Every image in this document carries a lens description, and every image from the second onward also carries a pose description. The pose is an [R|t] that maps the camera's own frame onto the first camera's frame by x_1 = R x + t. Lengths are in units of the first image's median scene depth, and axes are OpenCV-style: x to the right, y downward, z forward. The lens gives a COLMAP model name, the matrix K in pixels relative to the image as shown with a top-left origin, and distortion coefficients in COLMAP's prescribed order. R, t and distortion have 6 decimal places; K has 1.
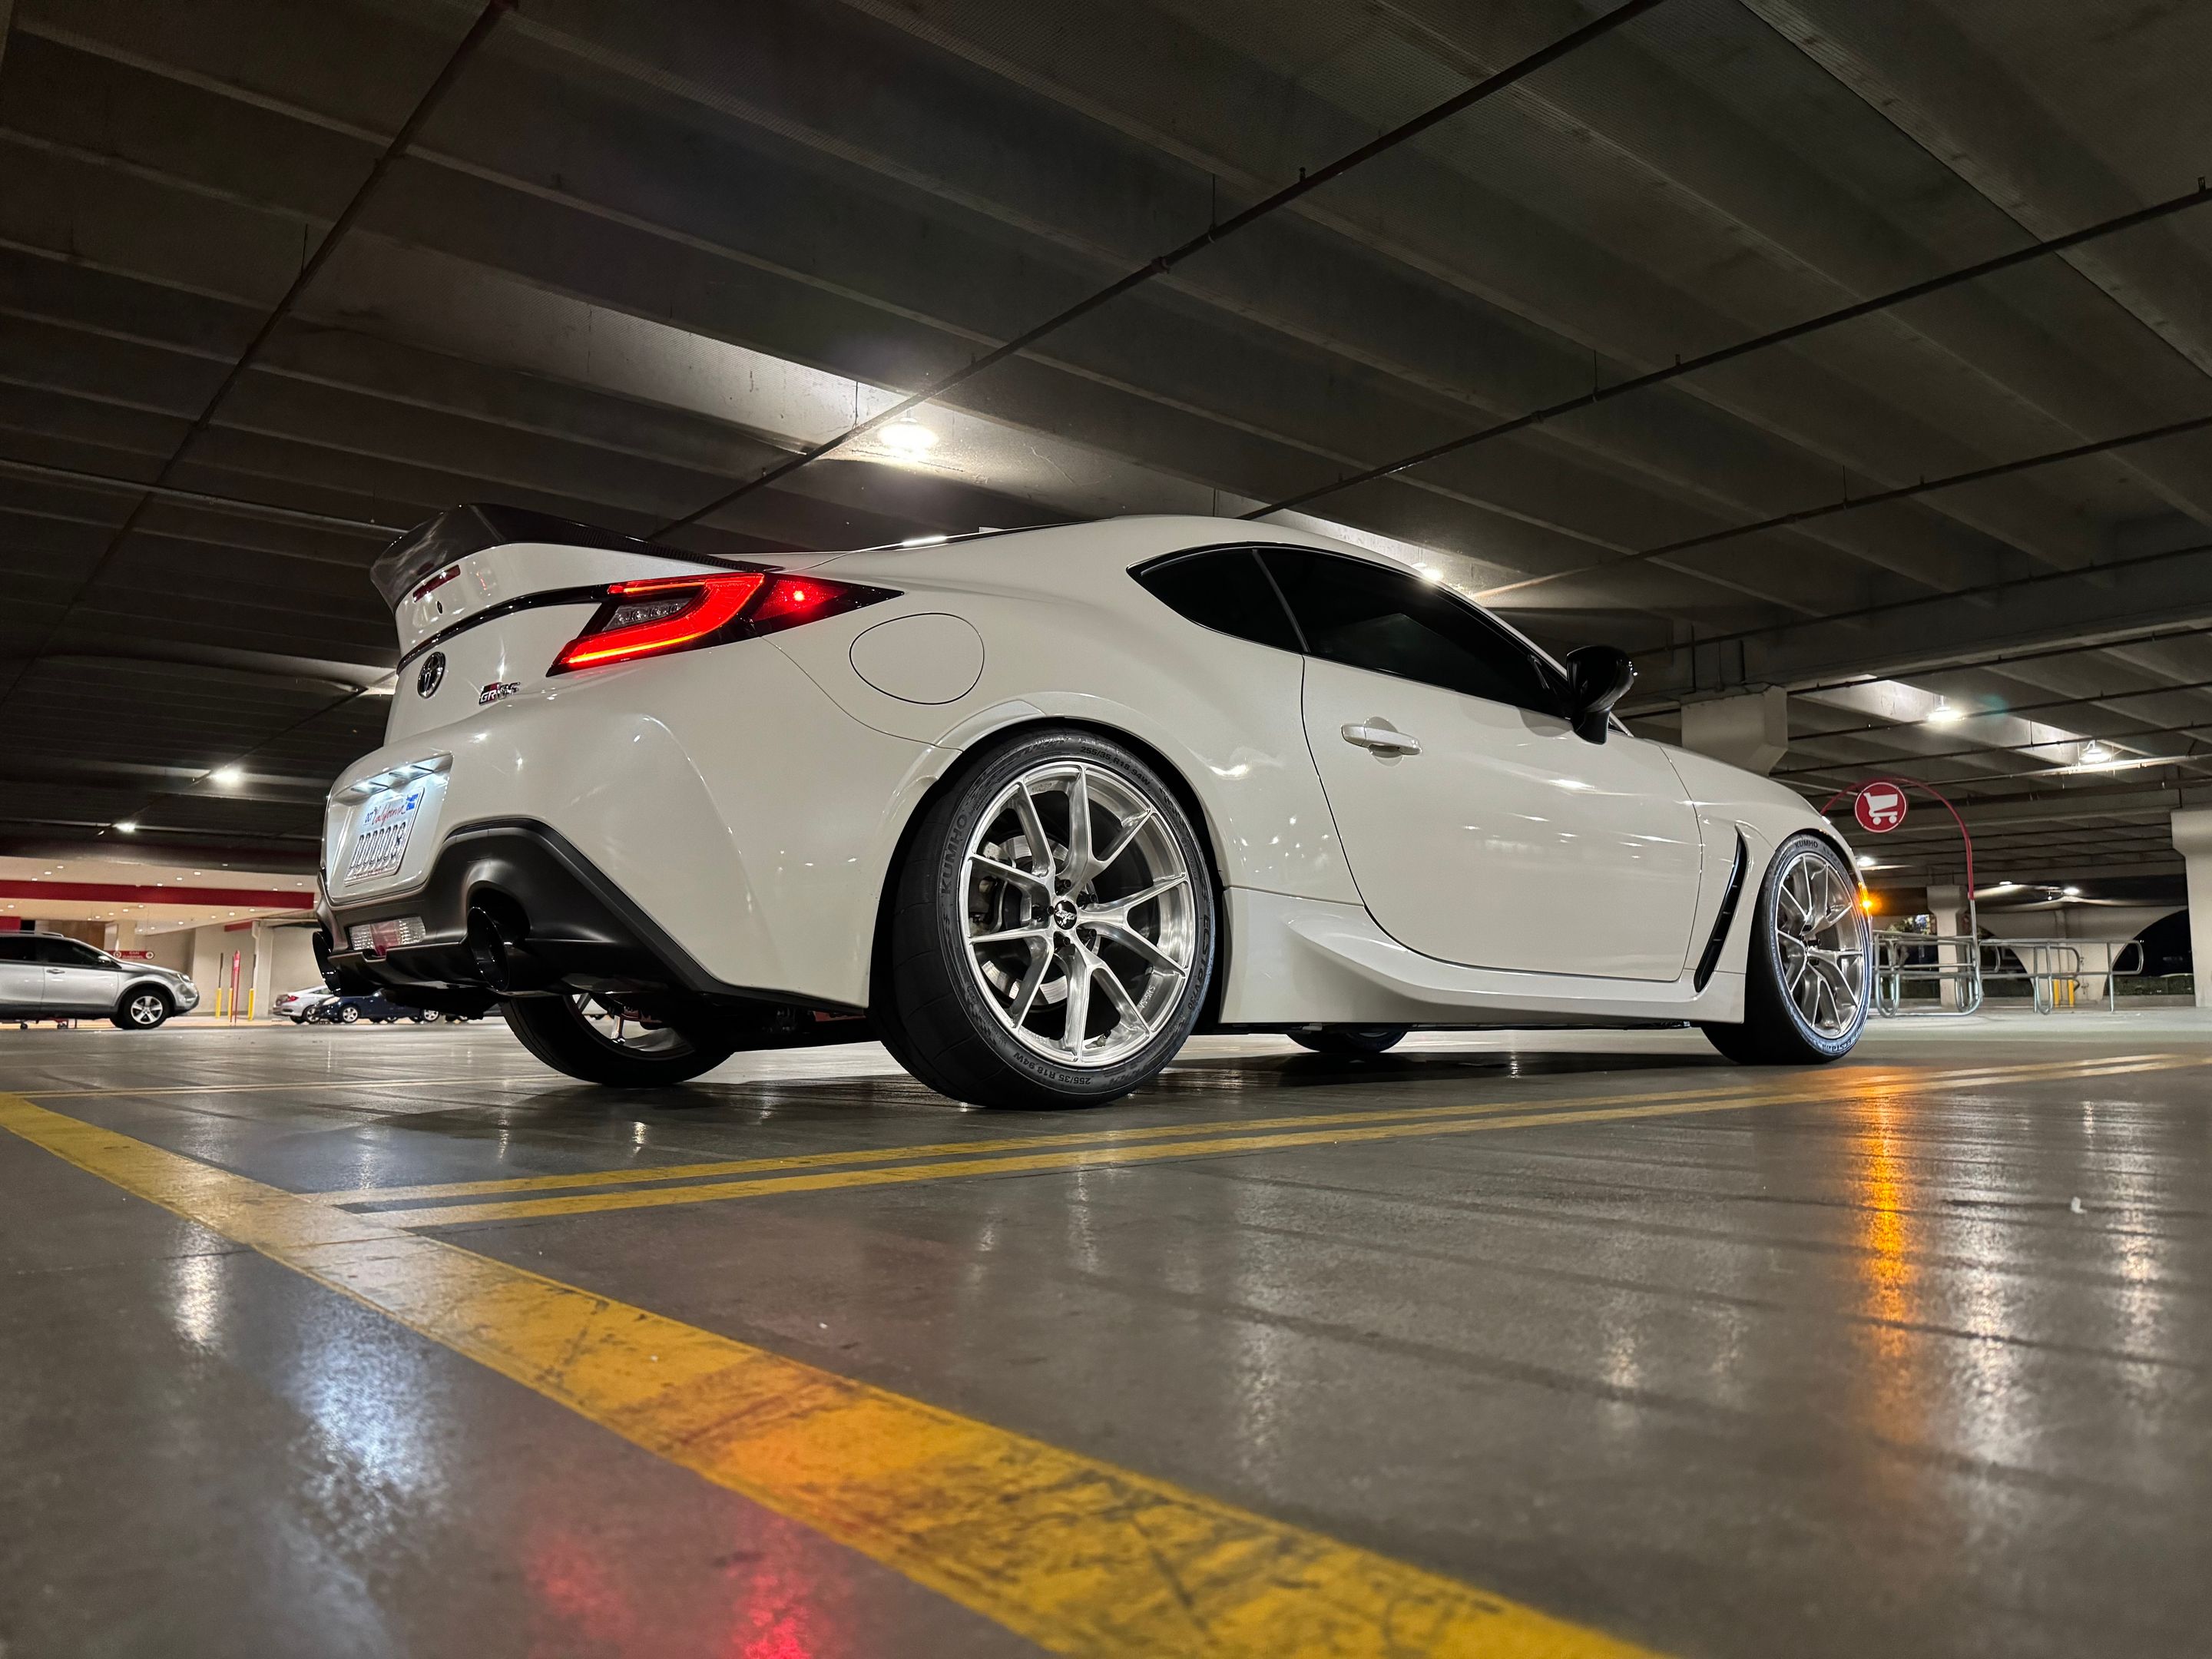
lens RADIAL K [[1538.2, 0, 1101.5], [0, 1538.2, 886.1], [0, 0, 1]] dist [0.010071, 0.002943]
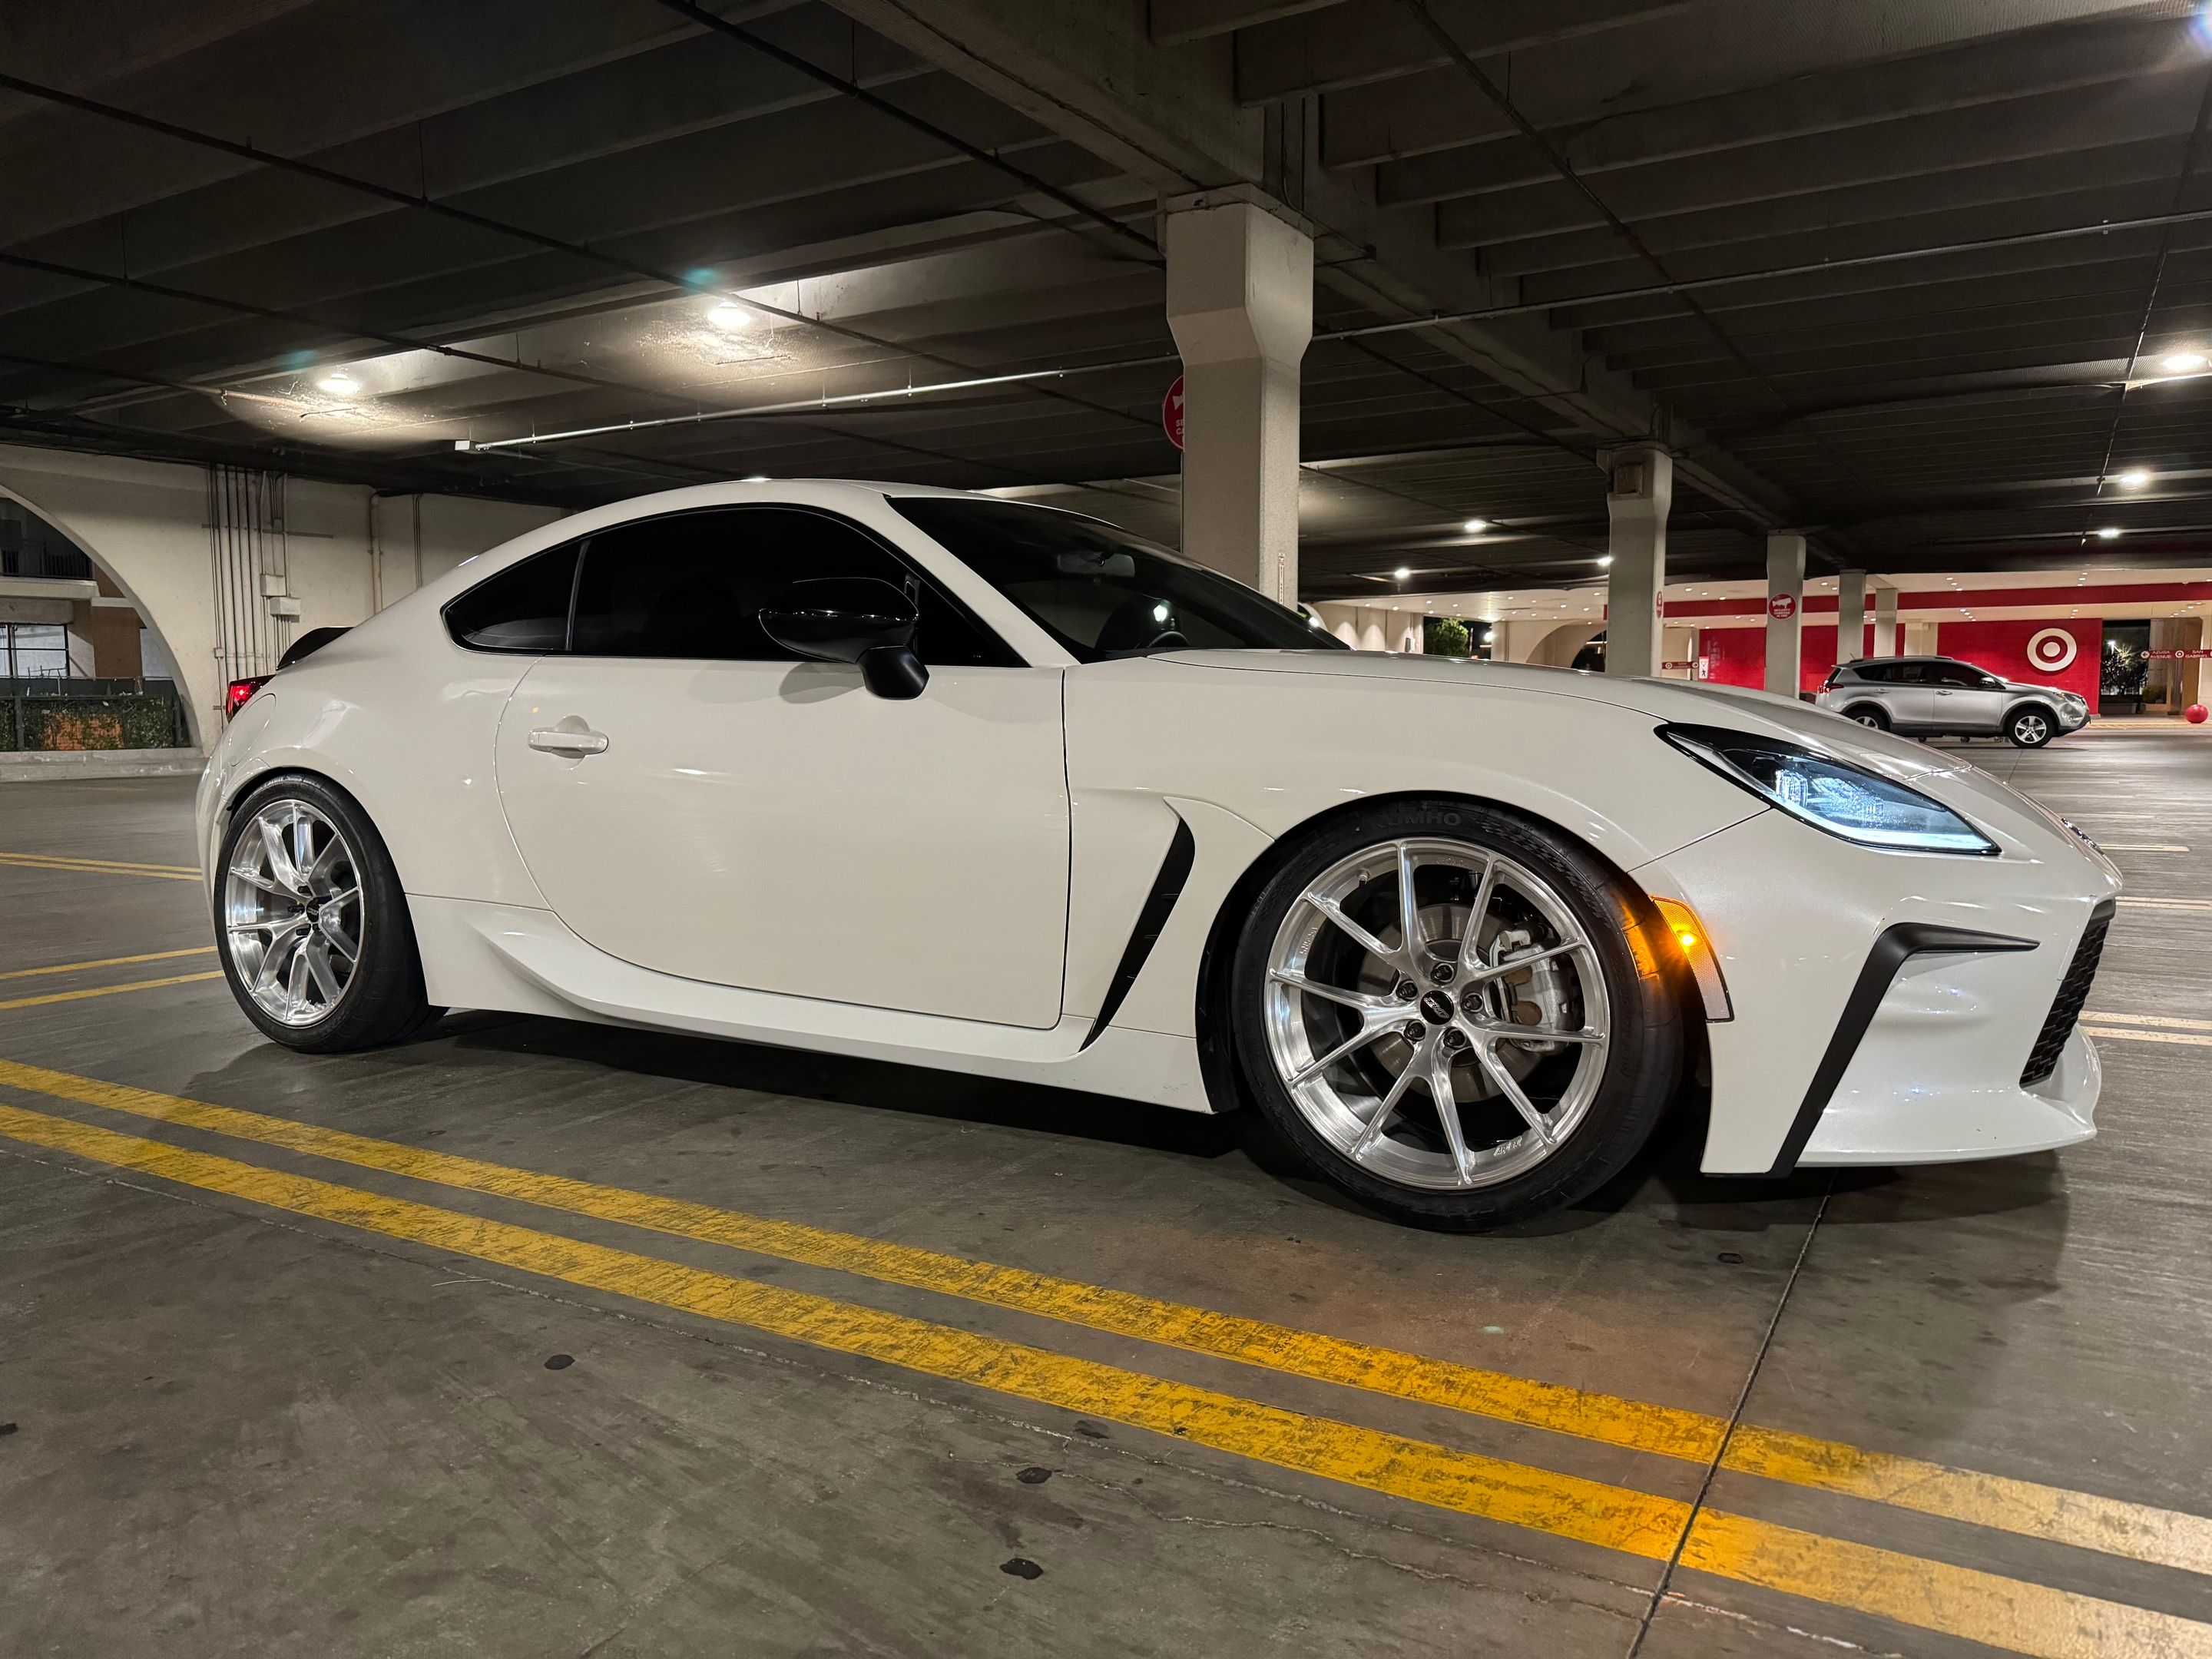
lens RADIAL K [[1544.8, 0, 1114.4], [0, 1544.8, 828.0], [0, 0, 1]] dist [0.064159, -0.086552]
pose [[0.349184, 0.072671, -0.934232, 0.205365], [0.079467, 0.991100, 0.106796, -0.019604], [0.933678, -0.111532, 0.340302, 0.161541]]
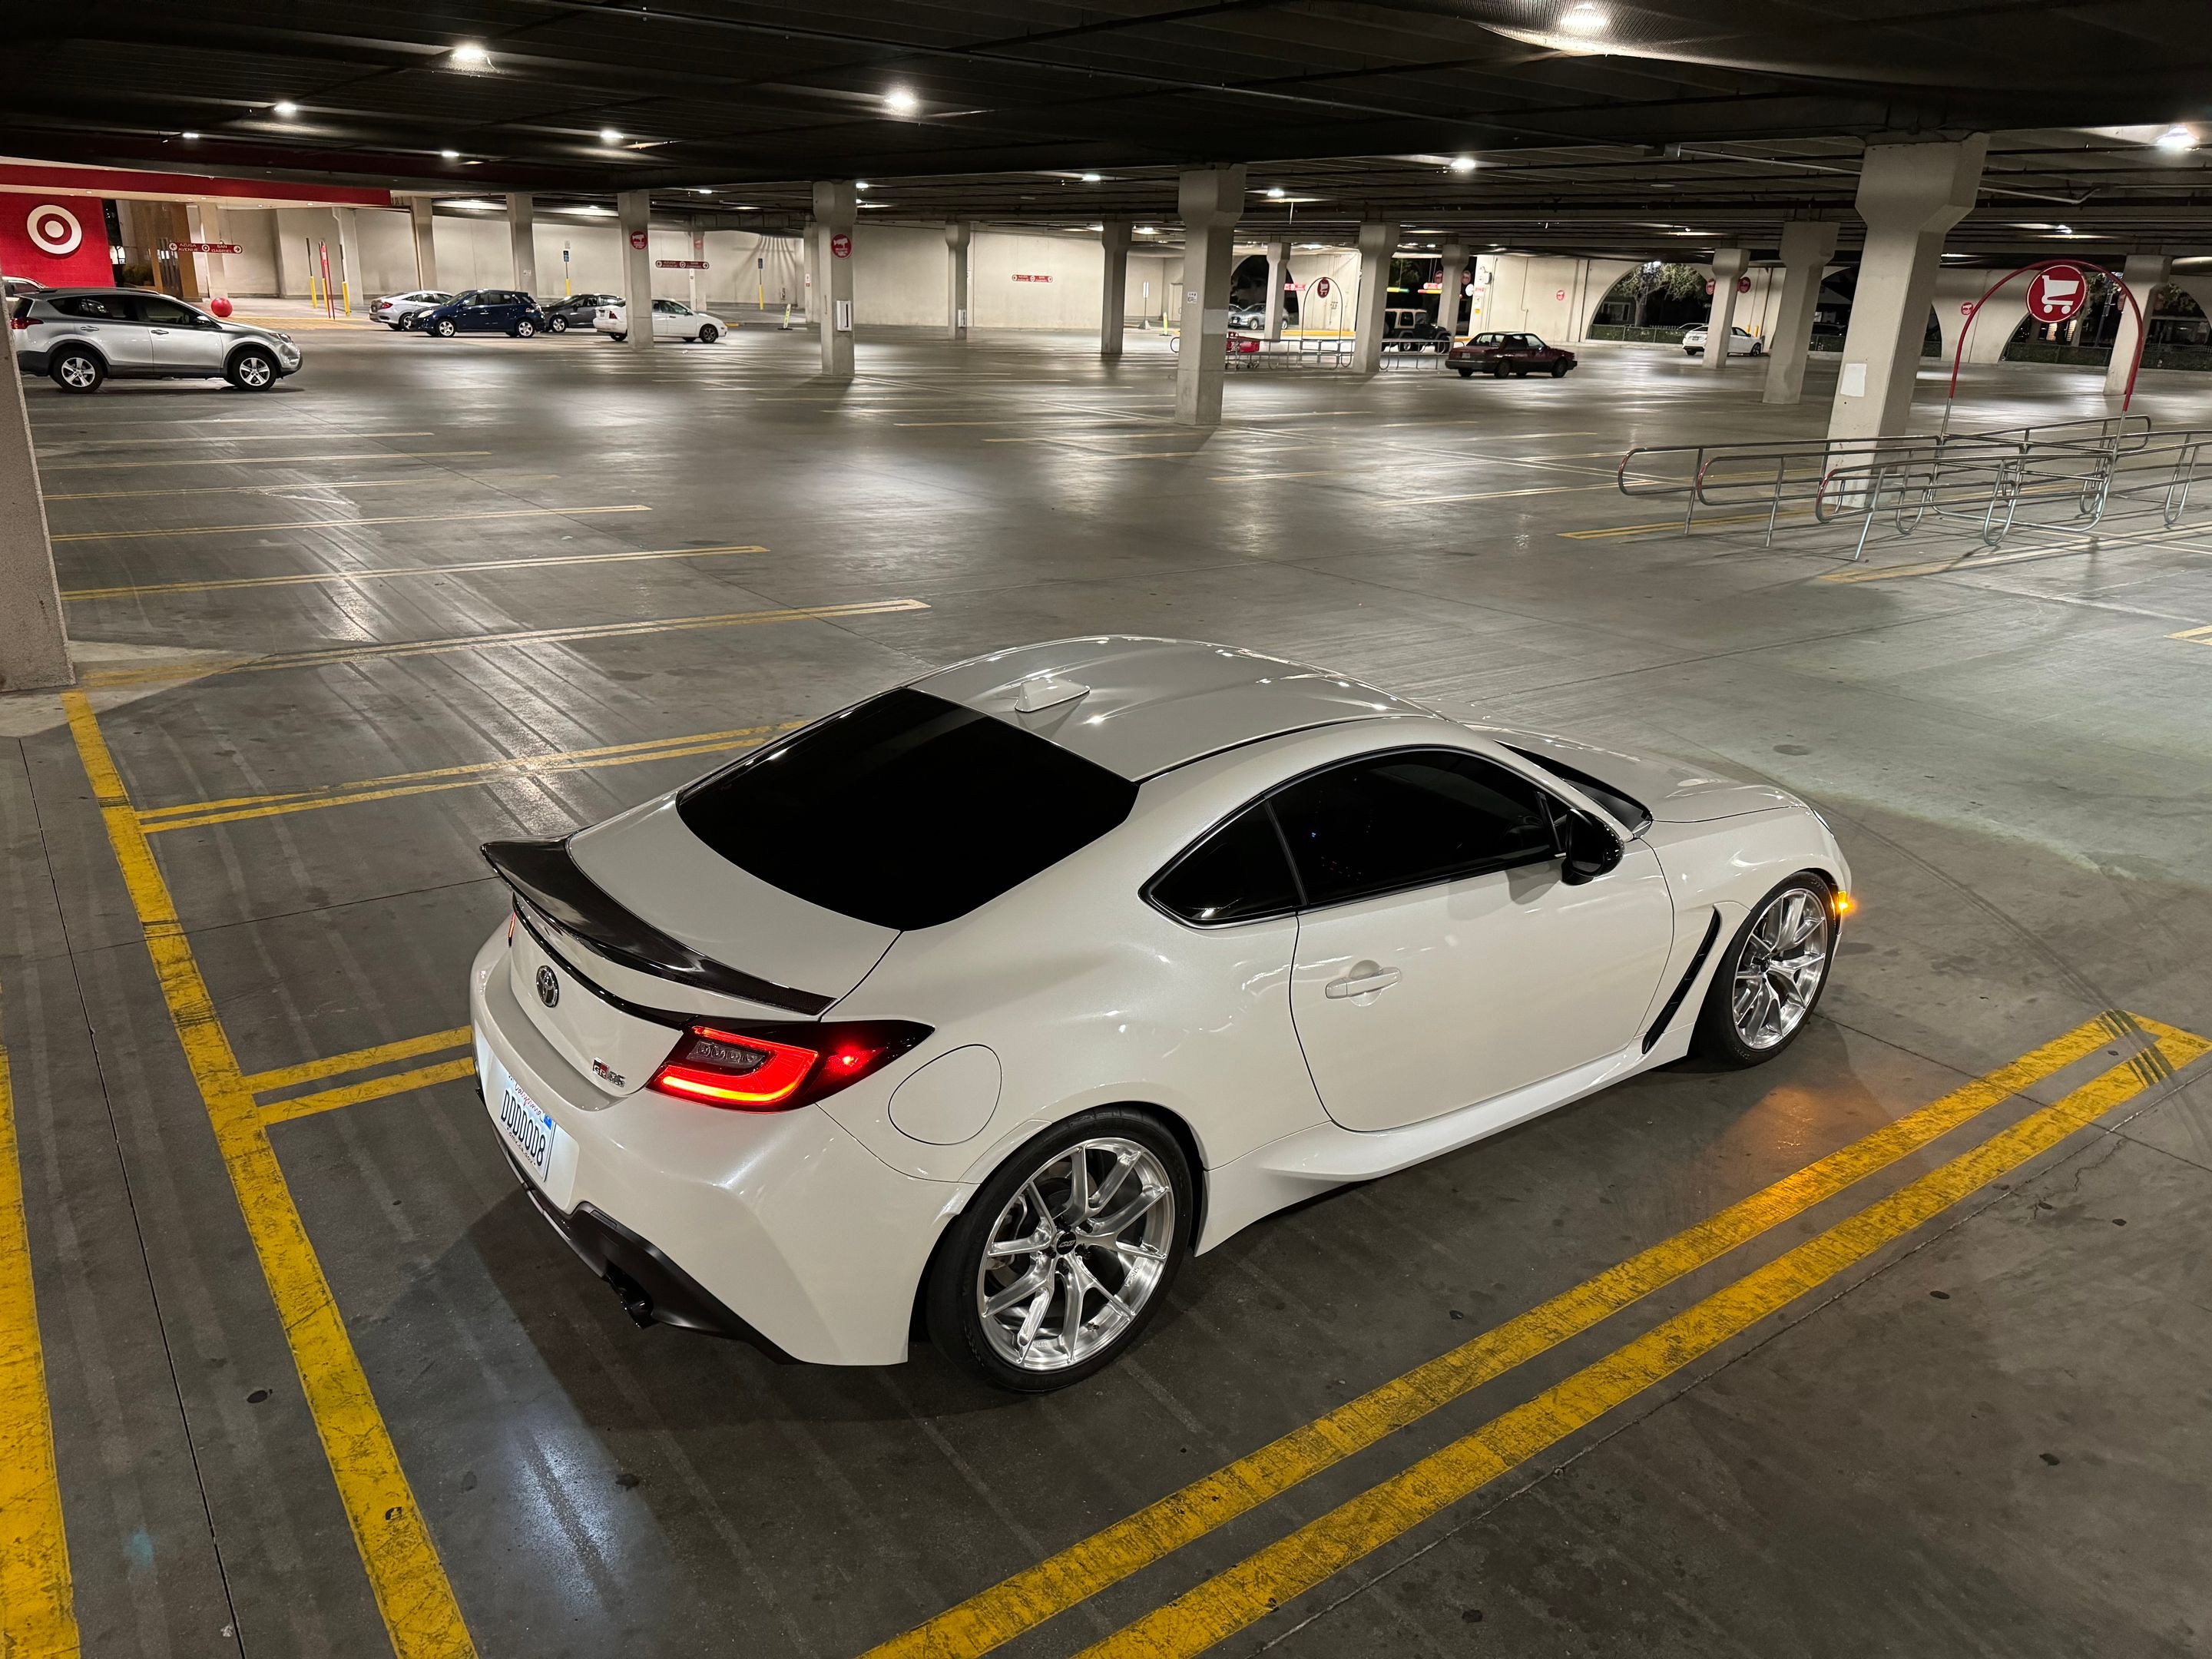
lens RADIAL K [[1533.5, 0, 1116.1], [0, 1533.5, 861.3], [0, 0, 1]] dist [-0.004898, -0.003509]
pose [[0.997442, 0.055297, -0.045301, 0.007411], [-0.031395, 0.908205, 0.417347, -0.106199], [0.064221, -0.414858, 0.907617, -0.000520]]
